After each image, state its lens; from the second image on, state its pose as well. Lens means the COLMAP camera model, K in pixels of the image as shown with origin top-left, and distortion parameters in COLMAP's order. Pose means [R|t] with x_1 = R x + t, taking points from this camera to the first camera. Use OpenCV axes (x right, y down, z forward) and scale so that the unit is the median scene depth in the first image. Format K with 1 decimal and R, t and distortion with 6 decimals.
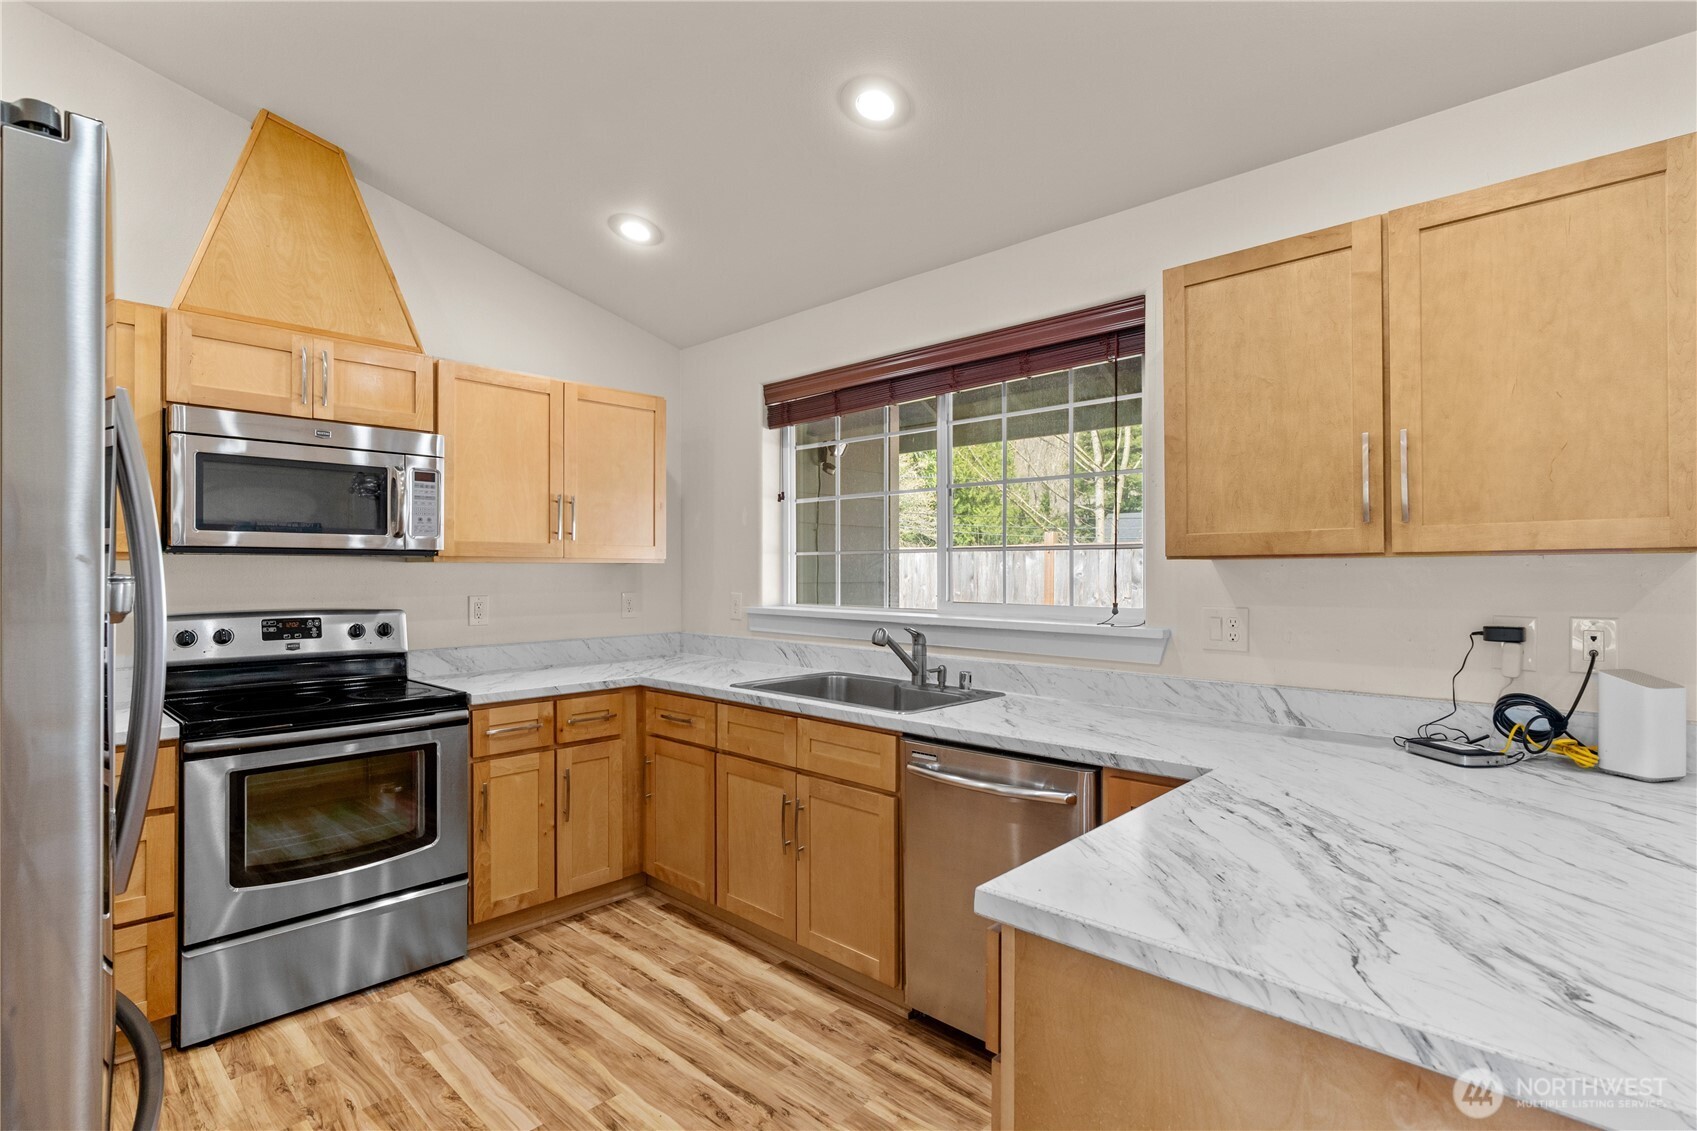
lens RADIAL K [[805.8, 0, 815.3], [0, 805.8, 571.9], [0, 0, 1]] dist [-0.005373, 0.002069]
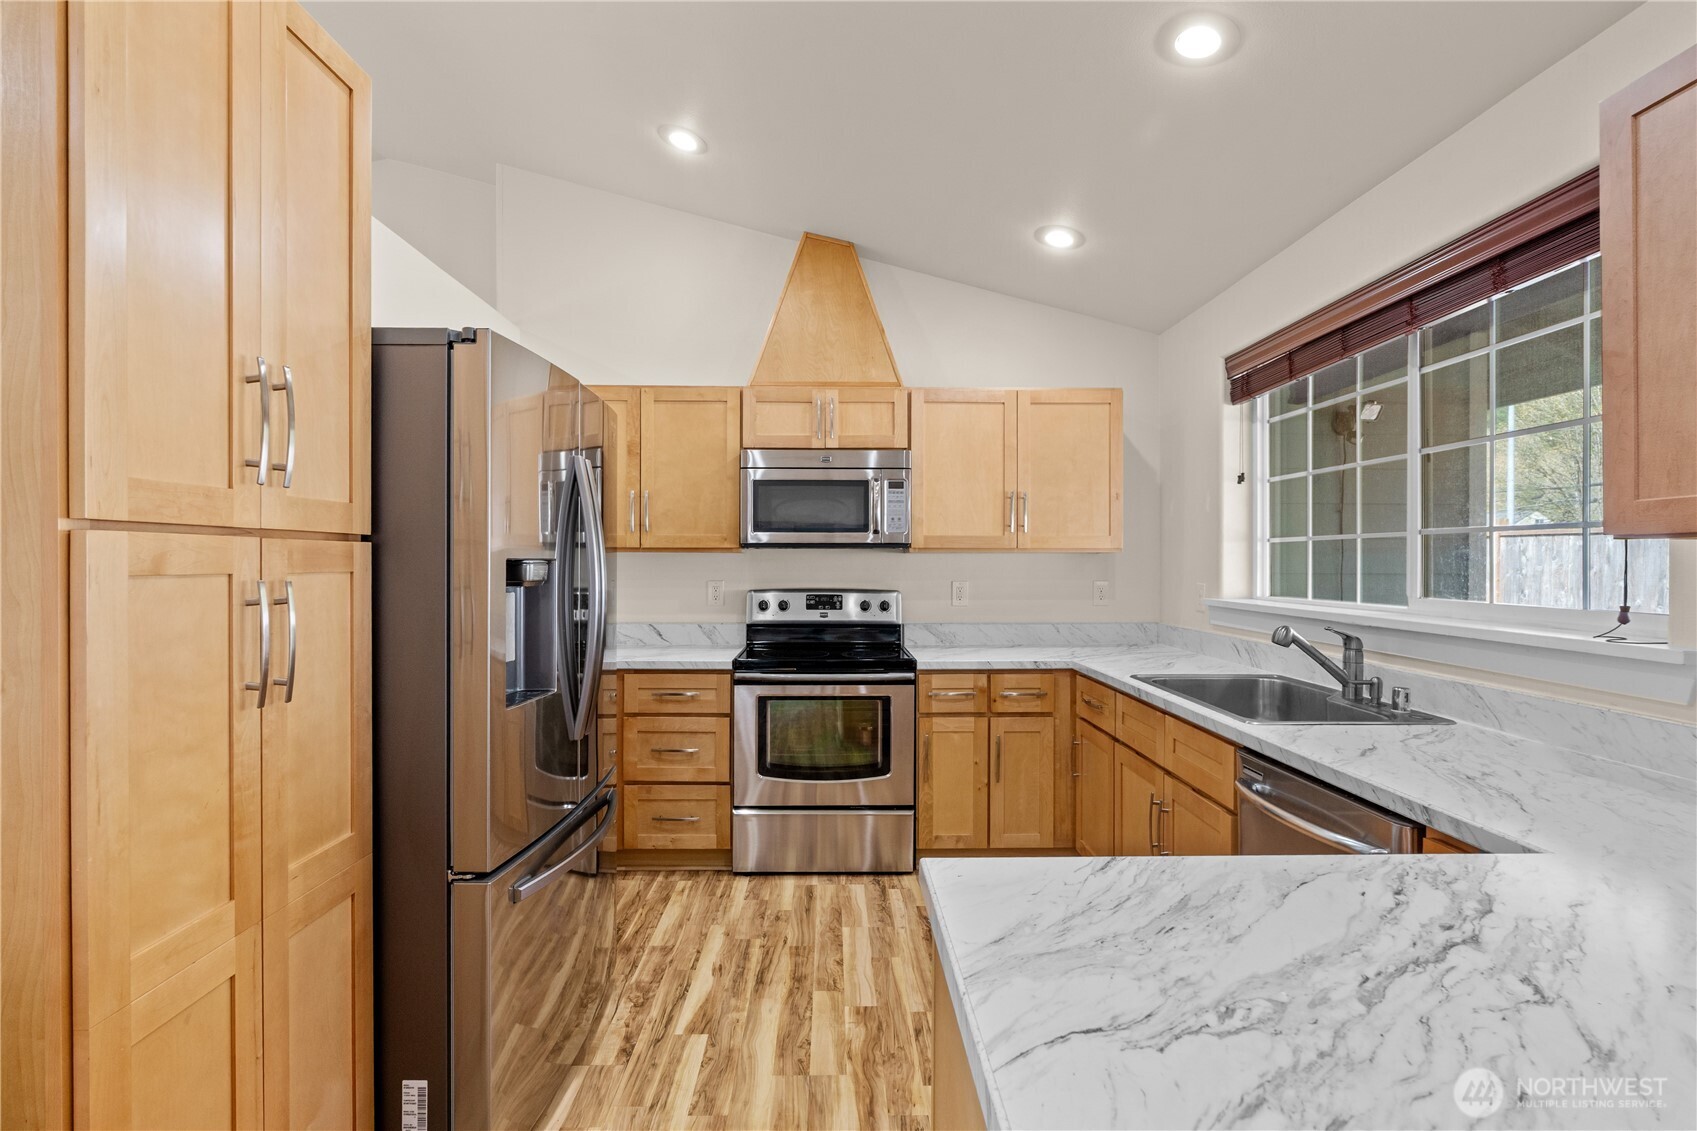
lens RADIAL K [[777.4, 0, 843.9], [0, 777.4, 564.6], [0, 0, 1]] dist [-0.008087, 0.002139]
pose [[0.709304, 0.003073, -0.704896, 0.356754], [-0.001246, 0.999994, 0.003105, 0.003041], [0.704901, -0.001324, 0.709304, 0.091586]]
